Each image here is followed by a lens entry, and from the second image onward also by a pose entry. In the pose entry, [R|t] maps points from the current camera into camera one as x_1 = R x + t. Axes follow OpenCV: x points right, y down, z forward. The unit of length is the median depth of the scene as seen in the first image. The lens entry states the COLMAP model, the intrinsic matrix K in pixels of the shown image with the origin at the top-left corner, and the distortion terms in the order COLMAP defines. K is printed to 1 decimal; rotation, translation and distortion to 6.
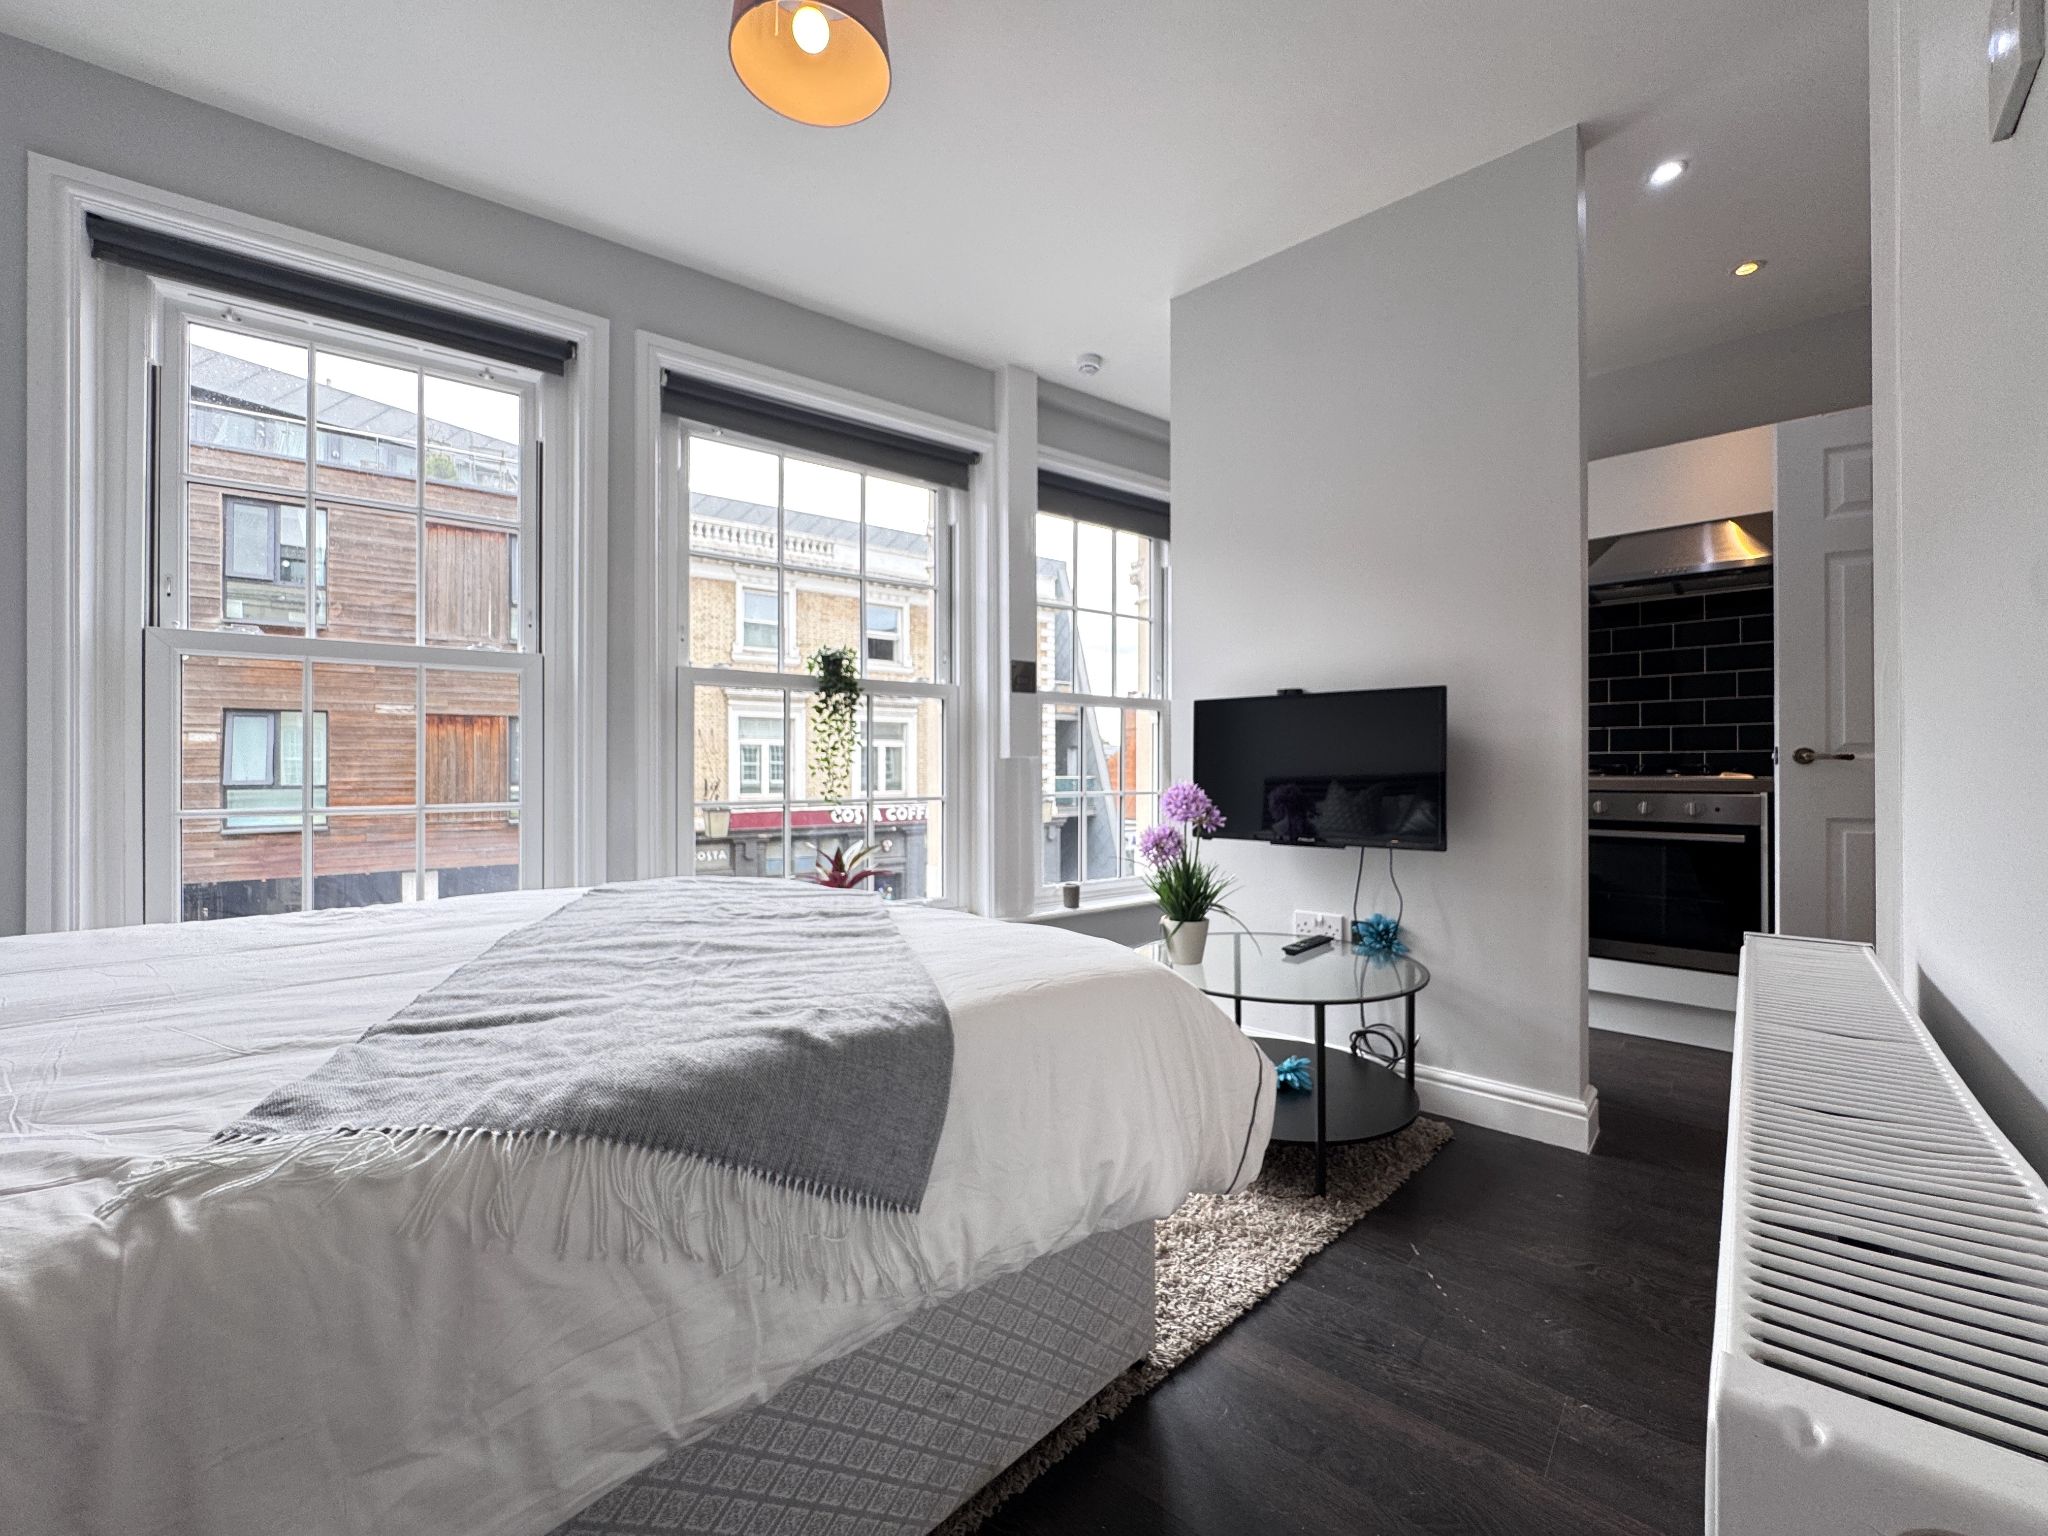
lens RADIAL K [[827.6, 0, 1024.0], [0, 827.6, 768.0], [0, 0, 1]] dist [0.000886, 0.000026]
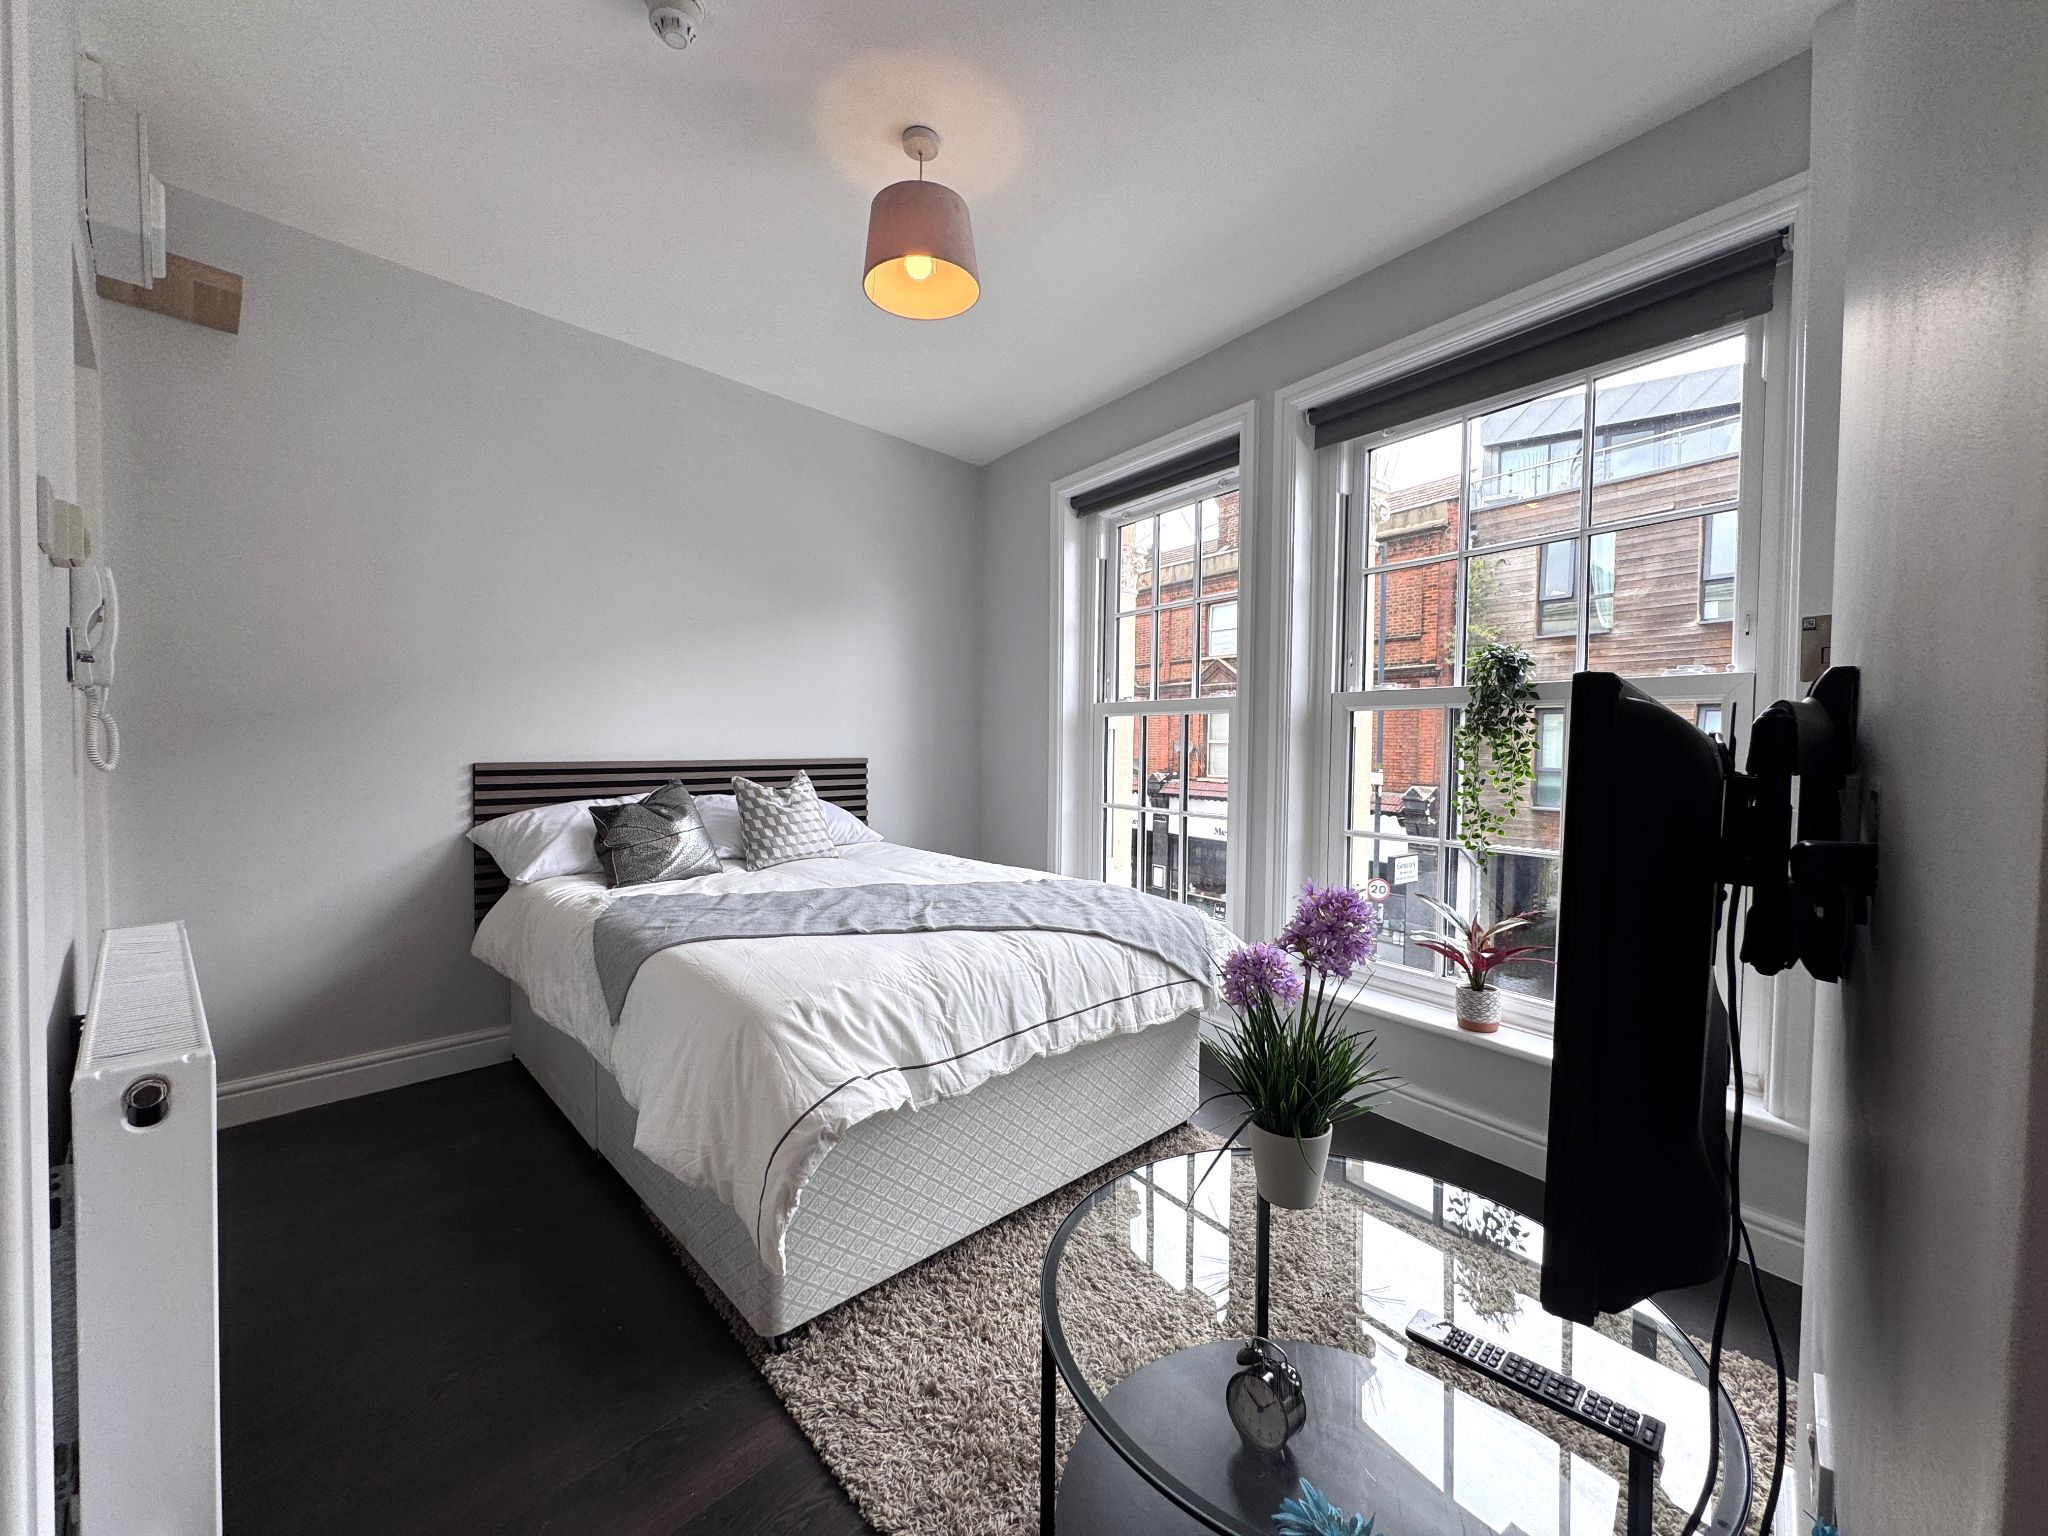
lens RADIAL K [[827.6, 0, 1024.0], [0, 827.6, 768.0], [0, 0, 1]] dist [0.000886, 0.000026]
pose [[-0.023863, 0.032450, -0.999188, 0.604082], [-0.012008, 0.999392, 0.032744, -0.062562], [0.999643, 0.012780, -0.023459, 0.657487]]
